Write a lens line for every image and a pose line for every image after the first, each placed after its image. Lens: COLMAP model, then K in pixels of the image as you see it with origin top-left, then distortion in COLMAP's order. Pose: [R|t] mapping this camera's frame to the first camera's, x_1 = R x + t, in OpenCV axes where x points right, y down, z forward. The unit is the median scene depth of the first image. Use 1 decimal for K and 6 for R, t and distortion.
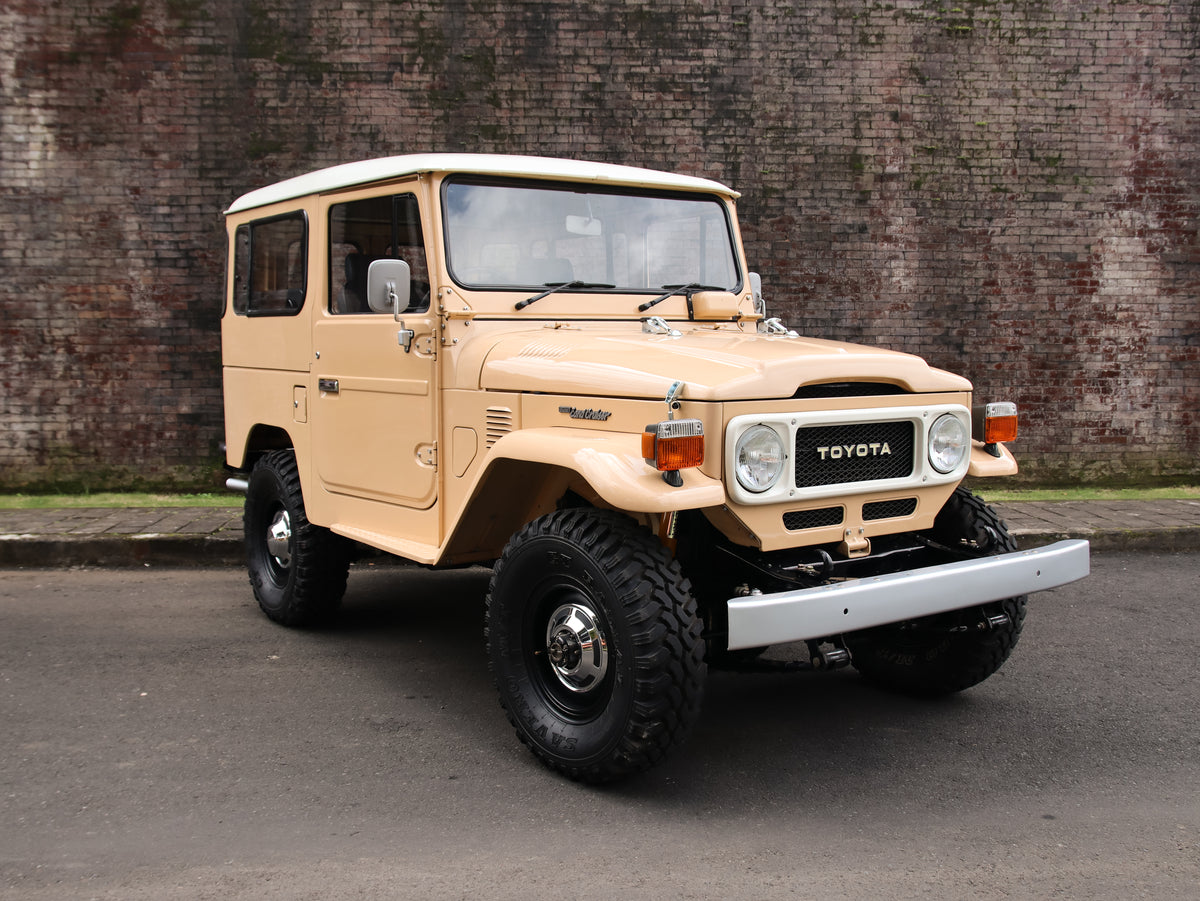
lens RADIAL K [[1214.1, 0, 590.4], [0, 1214.1, 456.0], [0, 0, 1]] dist [-0.100863, 0.130789]
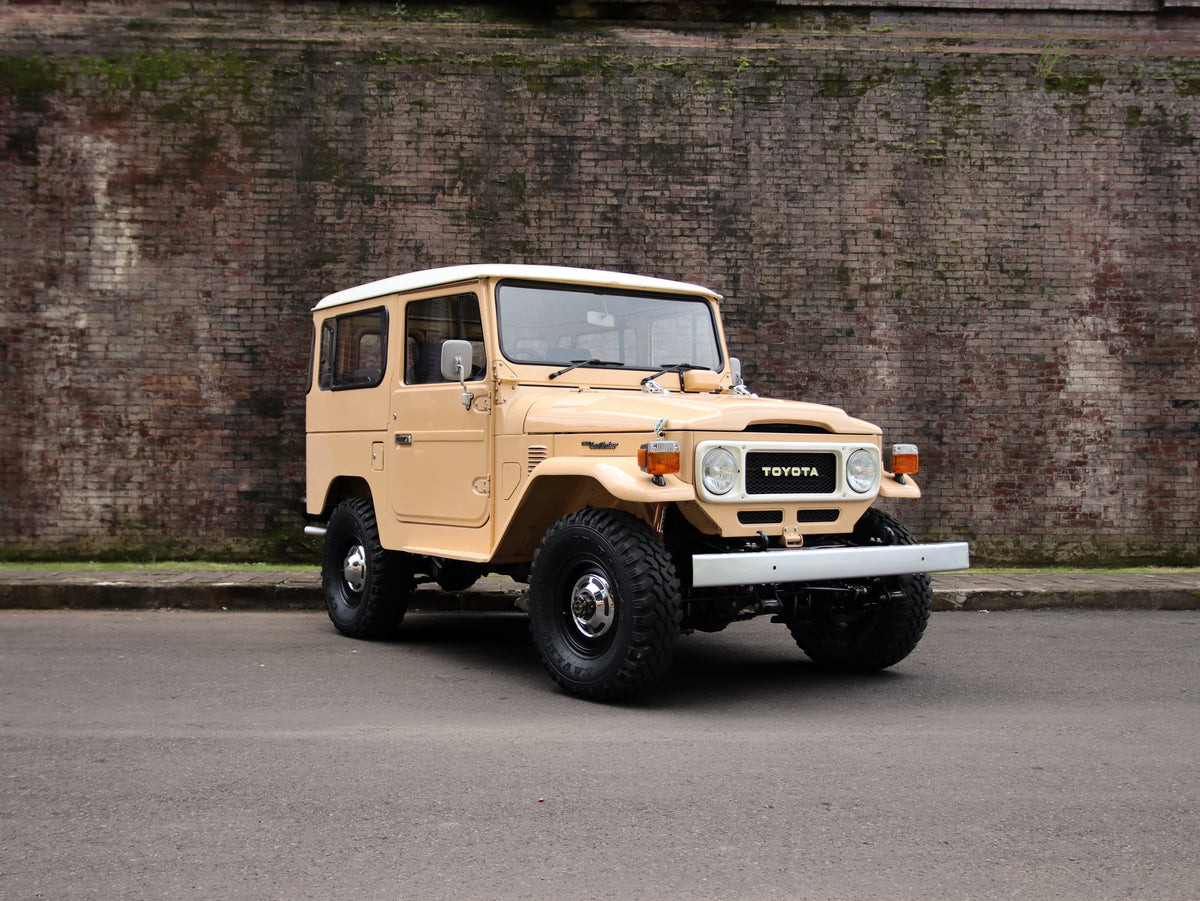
lens RADIAL K [[1339.2, 0, 589.7], [0, 1339.2, 462.8], [0, 0, 1]] dist [-0.061067, 0.151044]
pose [[0.999857, 0.007527, -0.015162, 0.003218], [-0.009016, 0.994886, -0.100597, 0.061234], [0.014328, 0.100719, 0.994812, -0.236766]]
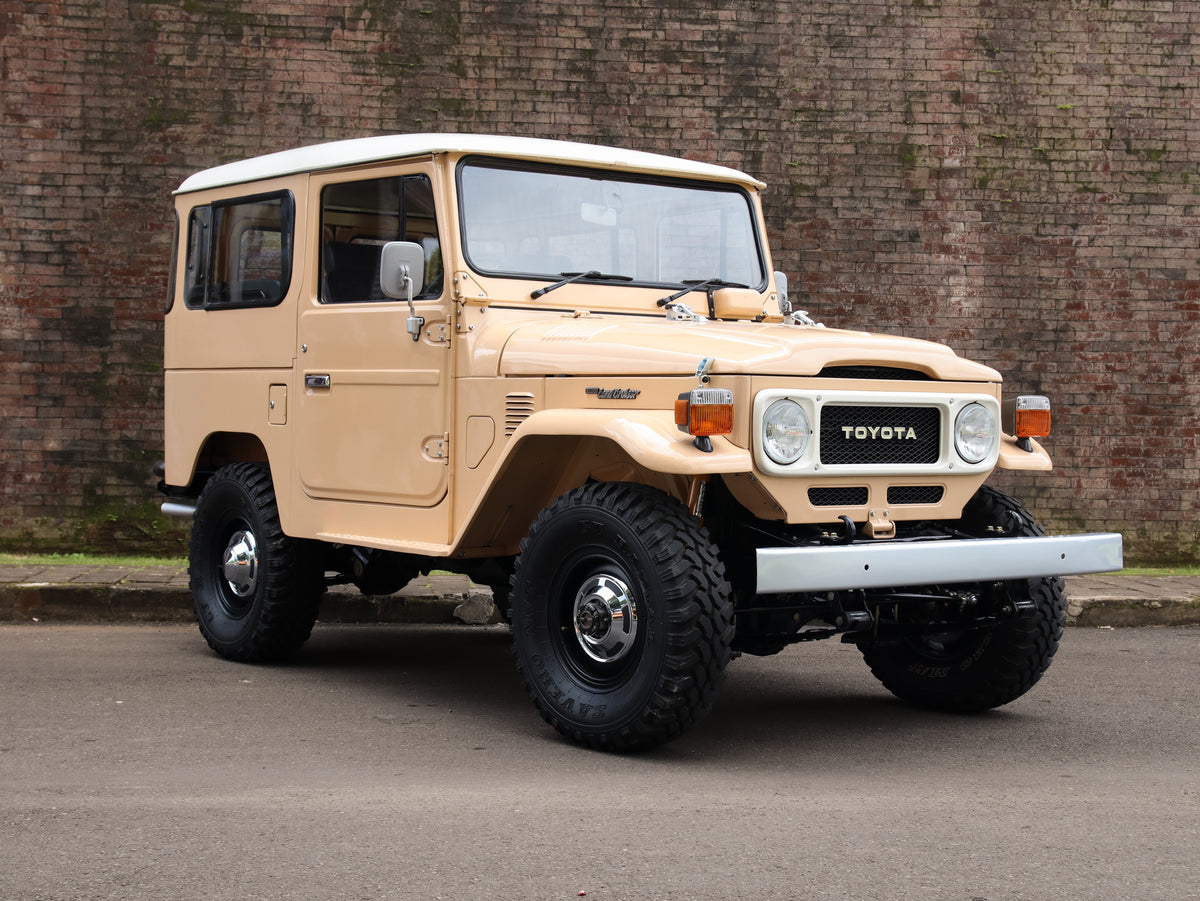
lens RADIAL K [[1880.5, 0, 592.1], [0, 1880.5, 464.8], [0, 0, 1]] dist [0.049994, 0.229047]
pose [[0.999127, 0.016352, 0.038453, -0.034756], [-0.013485, 0.997190, -0.073687, 0.059968], [-0.039550, 0.073104, 0.996540, -0.237520]]
